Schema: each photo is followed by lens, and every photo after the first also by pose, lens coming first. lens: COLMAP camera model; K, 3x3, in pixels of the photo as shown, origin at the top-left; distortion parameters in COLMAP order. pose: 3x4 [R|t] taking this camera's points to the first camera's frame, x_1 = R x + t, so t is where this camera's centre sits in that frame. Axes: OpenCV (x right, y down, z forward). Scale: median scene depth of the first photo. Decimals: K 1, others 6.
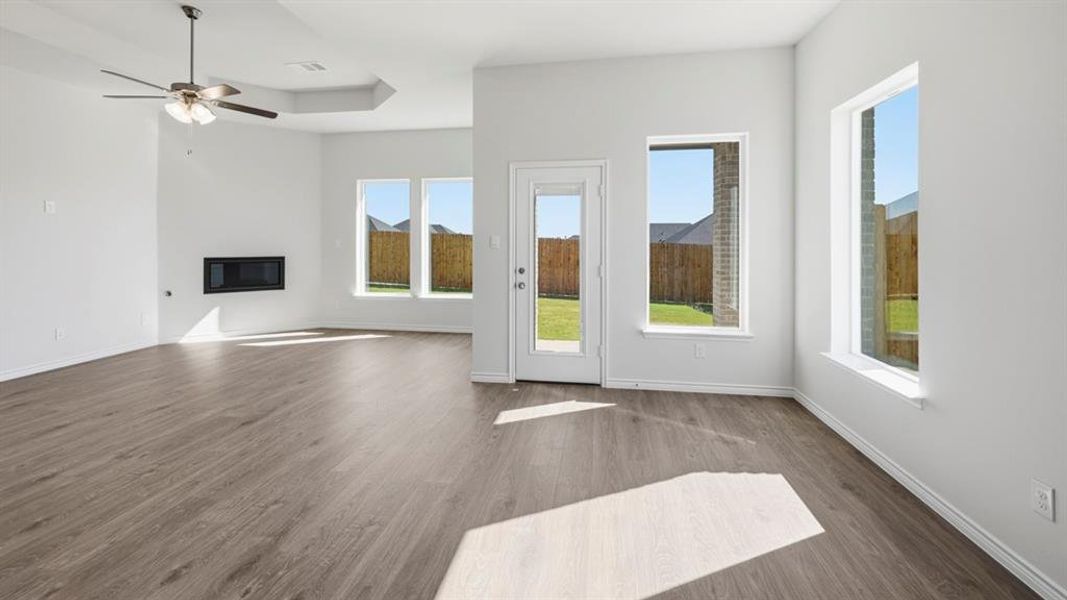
lens RADIAL K [[433.0, 0, 536.1], [0, 433.0, 239.9], [0, 0, 1]] dist [0.001005, -0.000127]
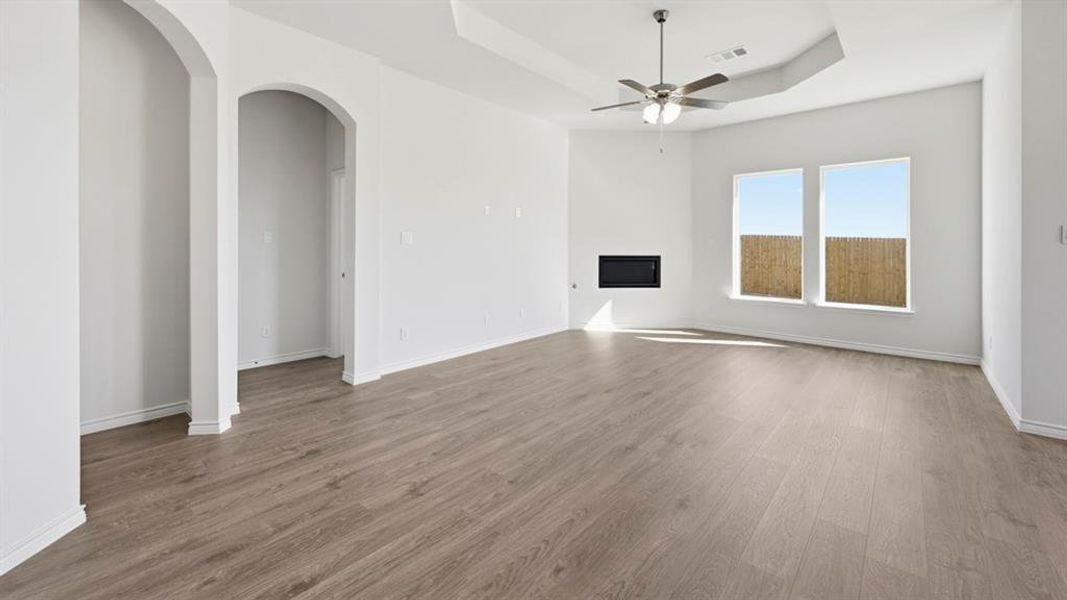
lens RADIAL K [[427.8, 0, 535.6], [0, 427.8, 247.4], [0, 0, 1]] dist [0.002497, 0.000489]
pose [[0.833948, -0.000483, -0.551842, -0.300718], [0.003597, 0.999983, 0.004560, 0.013693], [0.551831, -0.005788, 0.833936, -0.014252]]
